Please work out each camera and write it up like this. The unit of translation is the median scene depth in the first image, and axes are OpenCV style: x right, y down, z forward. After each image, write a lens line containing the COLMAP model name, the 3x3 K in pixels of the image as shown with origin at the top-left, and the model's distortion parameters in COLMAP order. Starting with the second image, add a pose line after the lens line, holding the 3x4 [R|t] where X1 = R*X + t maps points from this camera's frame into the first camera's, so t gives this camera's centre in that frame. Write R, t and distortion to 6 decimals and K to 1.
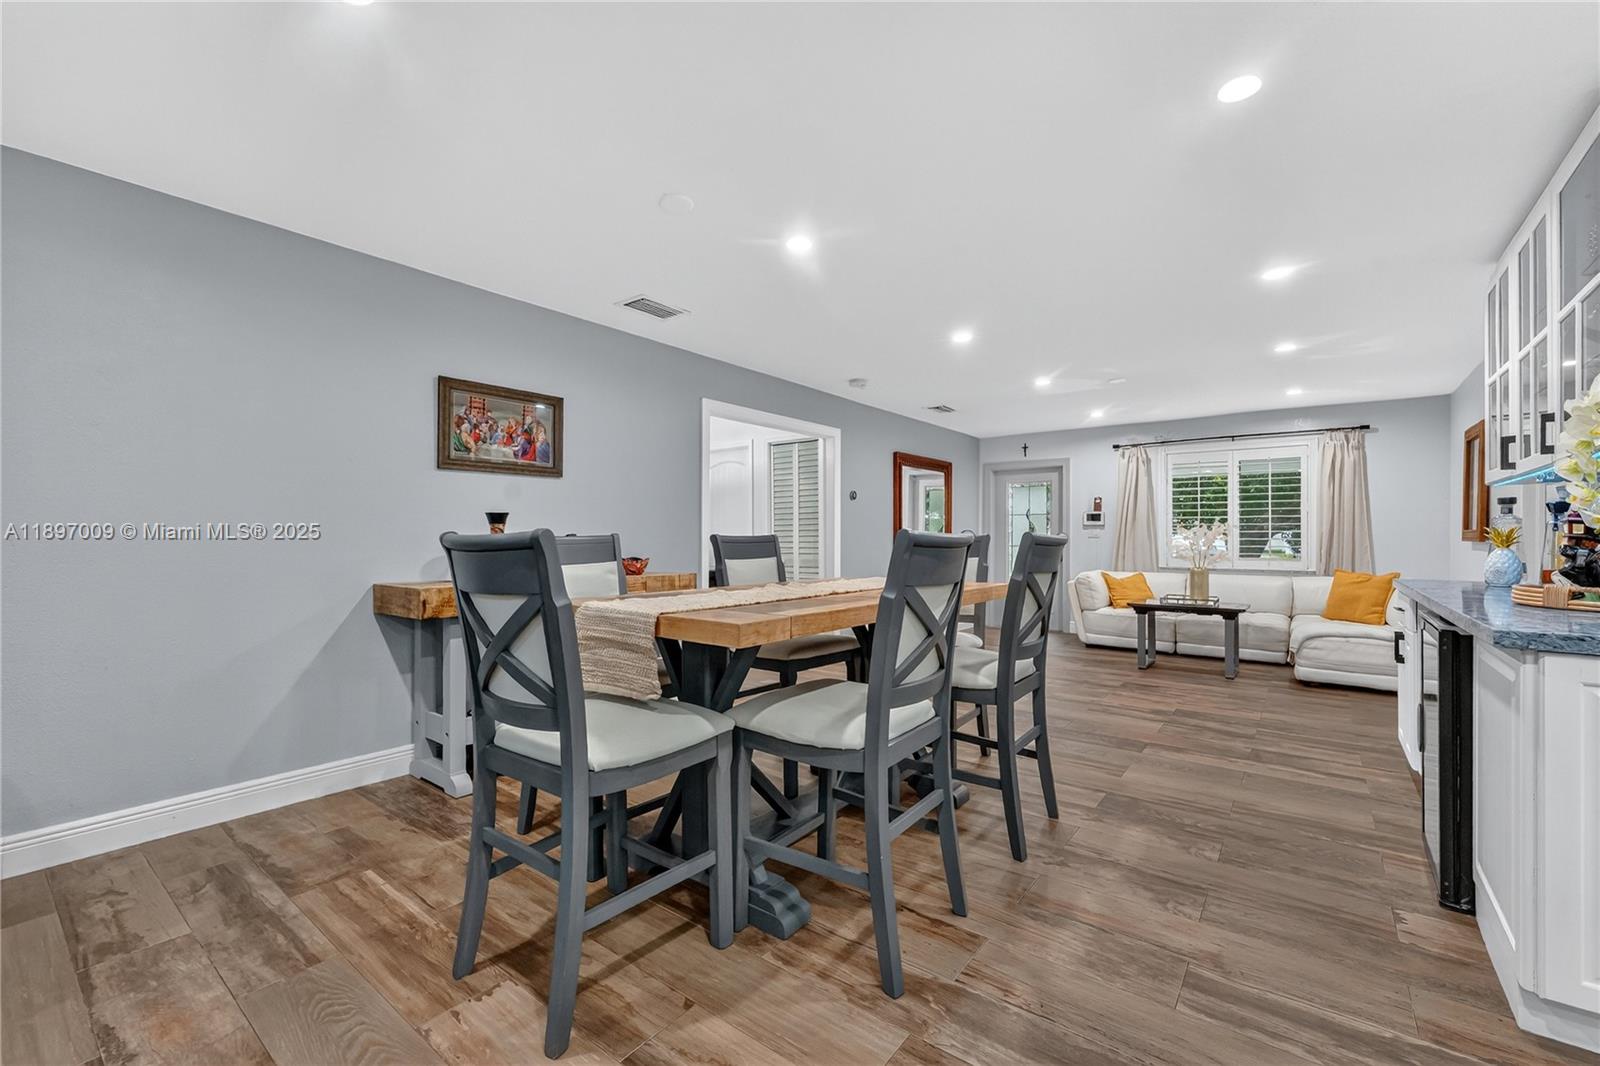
lens RADIAL K [[652.1, 0, 807.4], [0, 652.1, 542.2], [0, 0, 1]] dist [0.001106, -0.000379]
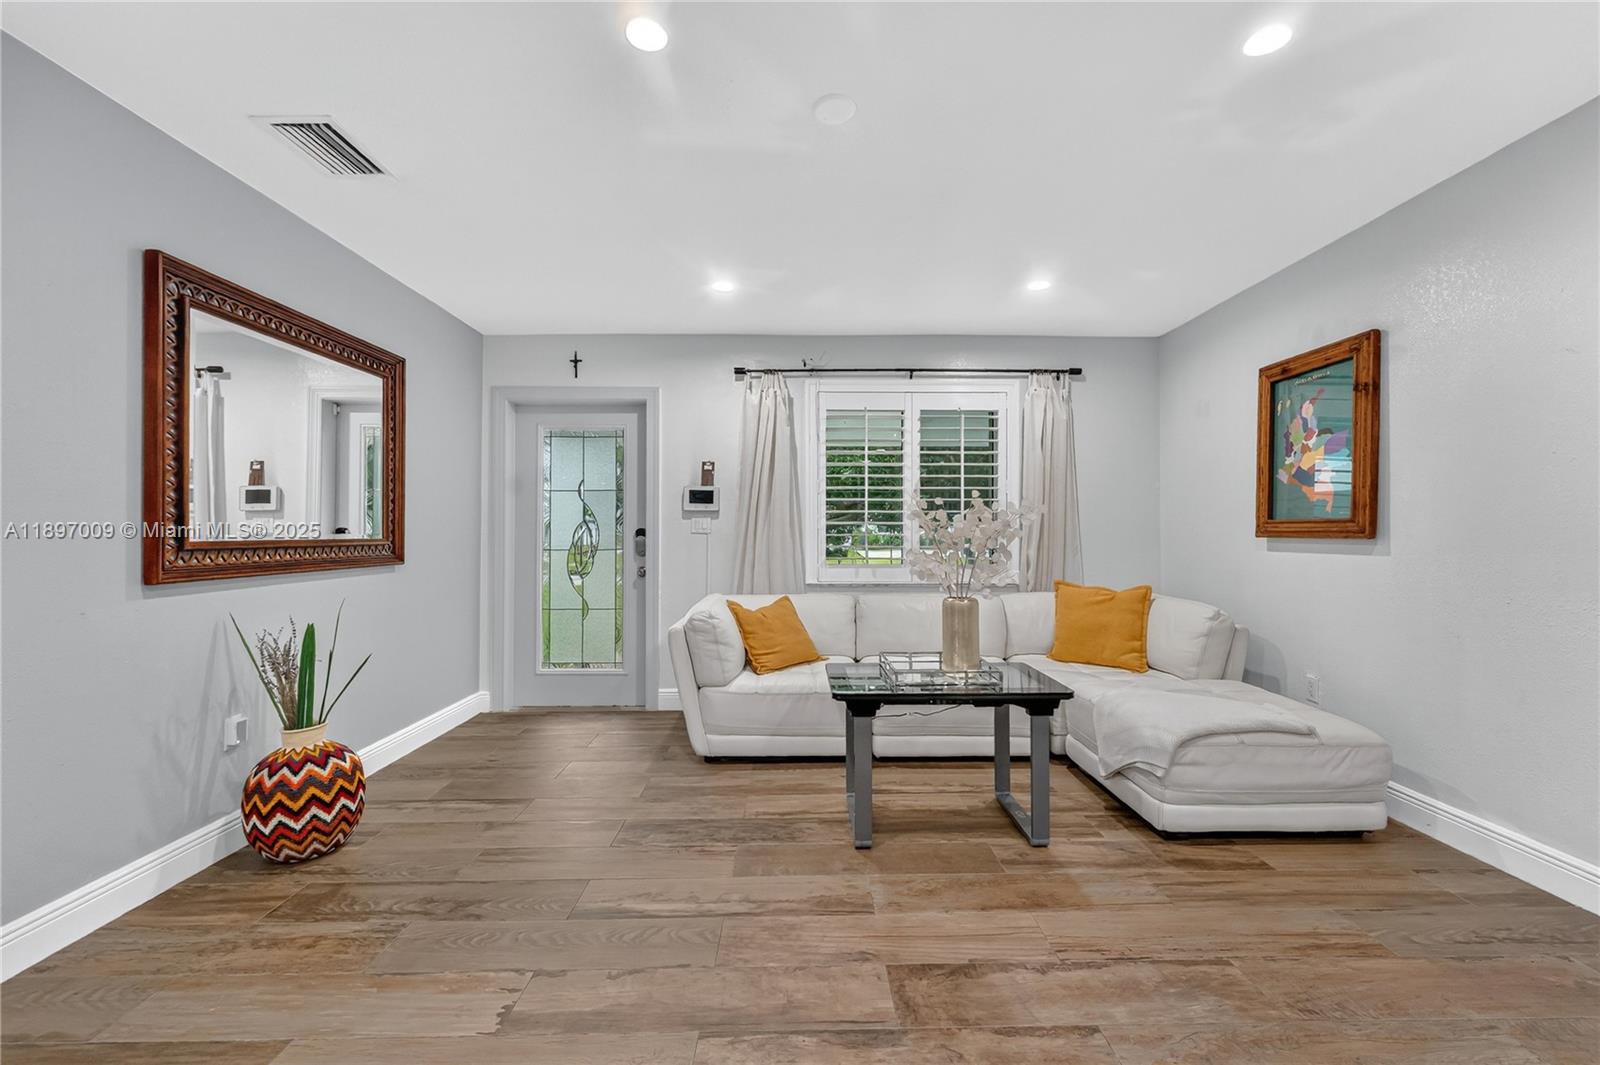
lens RADIAL K [[652.1, 0, 805.7], [0, 652.1, 534.0], [0, 0, 1]] dist [0.001106, -0.000379]
pose [[0.789611, 0.000567, 0.613608, 0.179628], [0.005311, 0.999956, -0.007758, -0.001587], [-0.613585, 0.009385, 0.789573, 0.539404]]
